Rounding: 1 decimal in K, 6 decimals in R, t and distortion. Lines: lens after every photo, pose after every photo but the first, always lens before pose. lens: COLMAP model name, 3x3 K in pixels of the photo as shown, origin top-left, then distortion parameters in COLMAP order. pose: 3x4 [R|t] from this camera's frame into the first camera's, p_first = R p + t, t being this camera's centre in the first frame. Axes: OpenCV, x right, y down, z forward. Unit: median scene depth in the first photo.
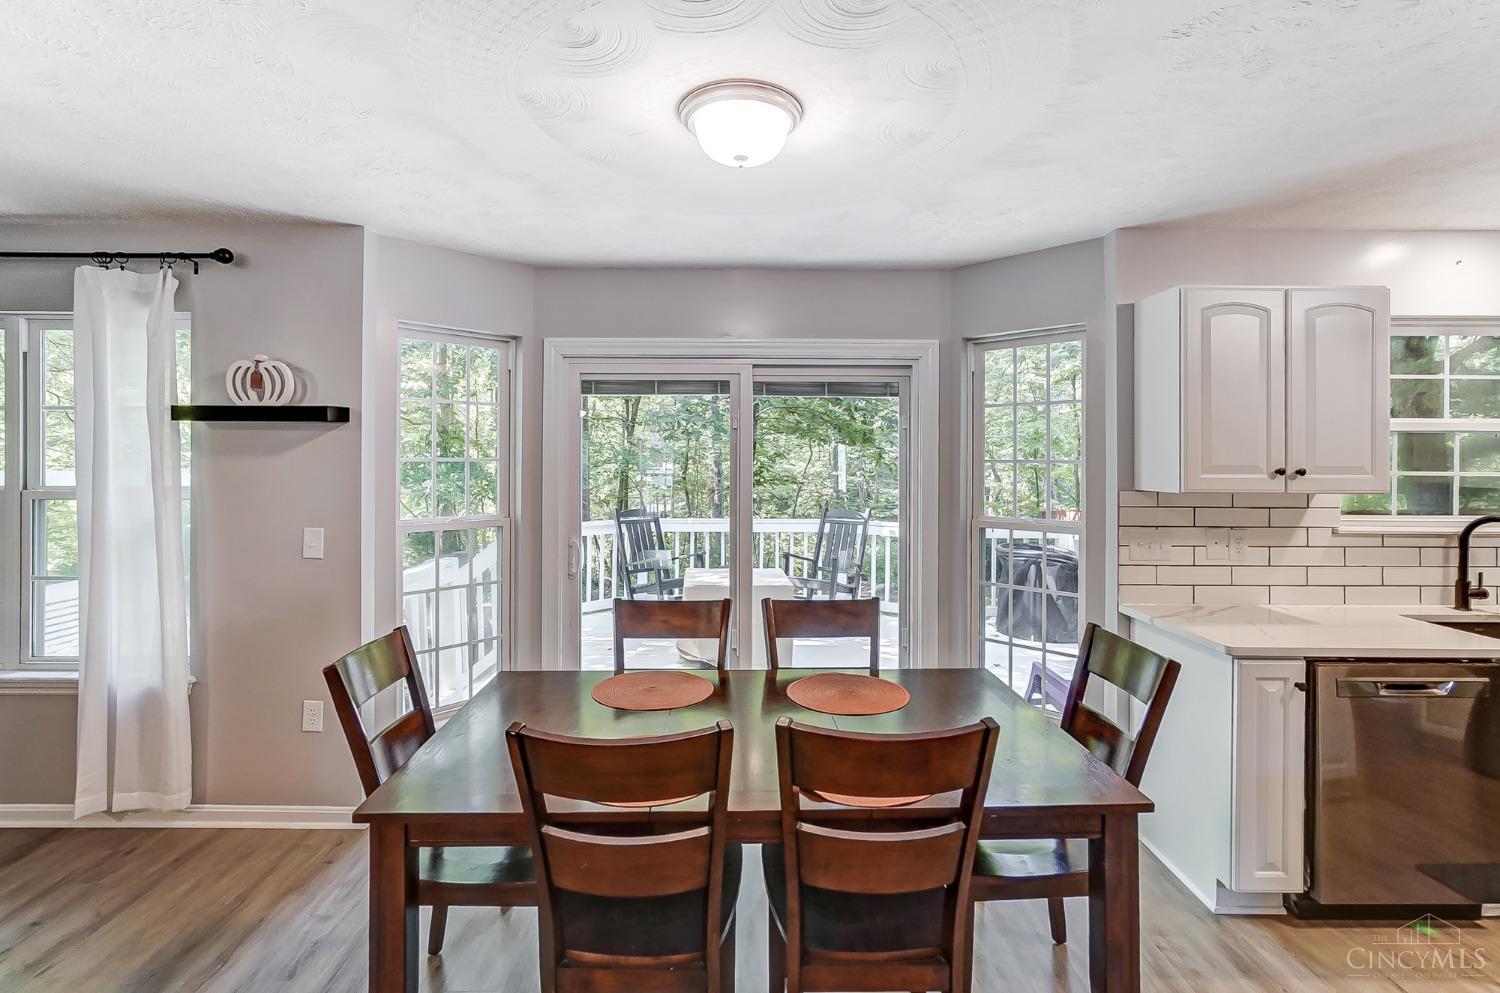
lens RADIAL K [[711.2, 0, 748.4], [0, 711.2, 454.0], [0, 0, 1]] dist [-0.000043, -0.000344]
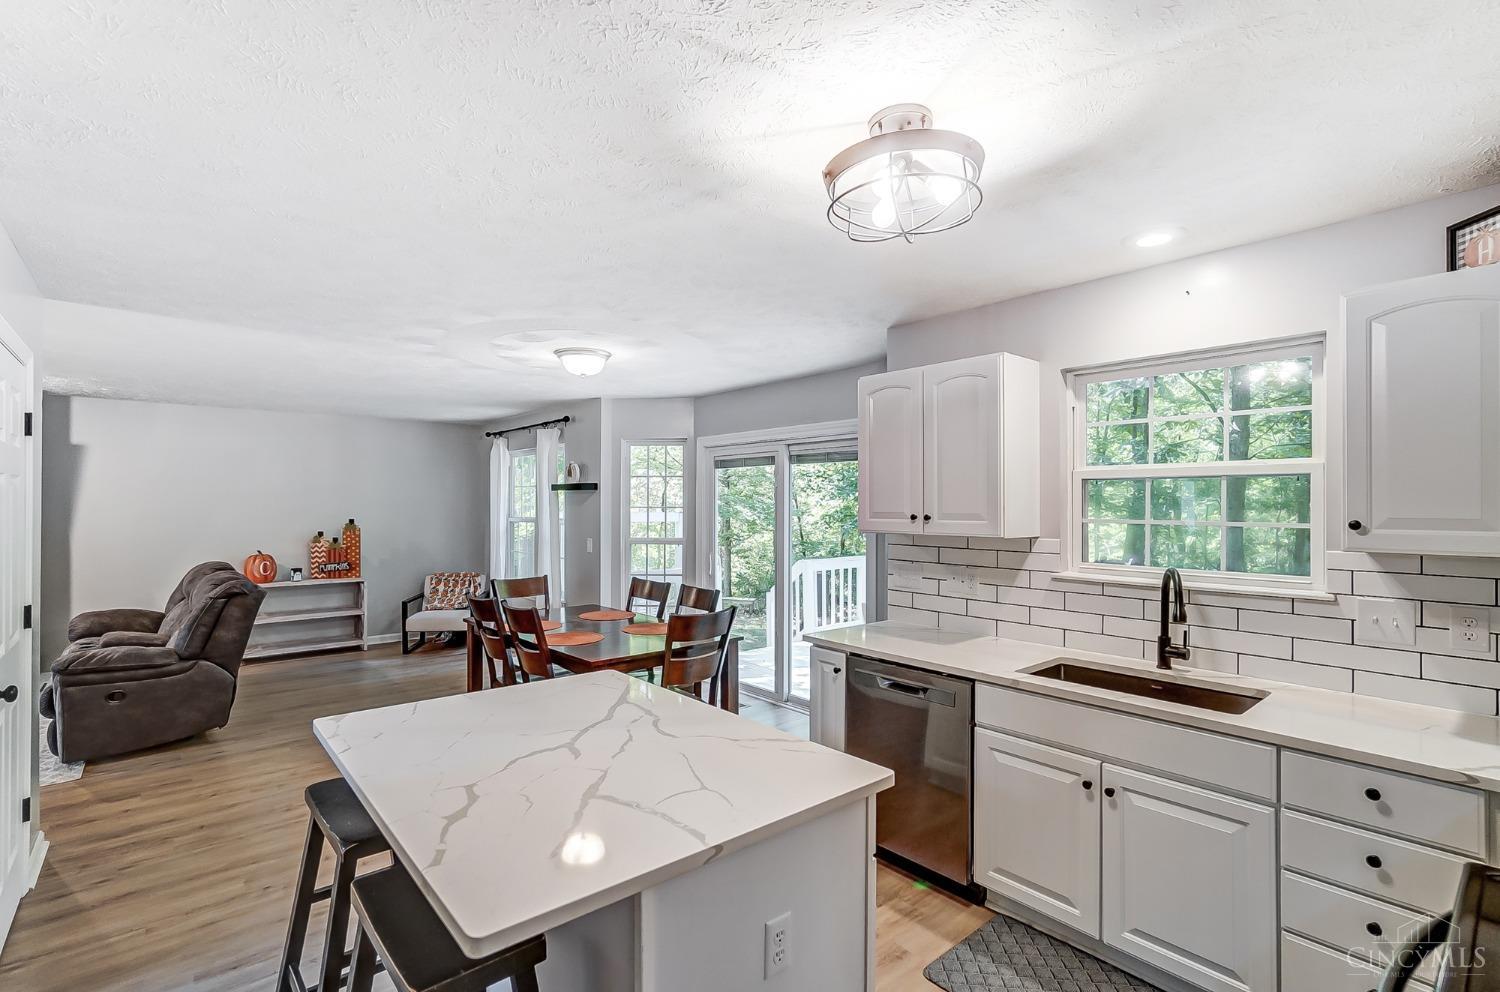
lens RADIAL K [[690.1, 0, 736.8], [0, 690.1, 492.9], [0, 0, 1]] dist [-0.023442, 0.016516]
pose [[0.642729, -0.015300, -0.765941, 1.337675], [0.002299, 0.999835, -0.018043, 0.003202], [0.766090, 0.009836, 0.642658, -0.013652]]
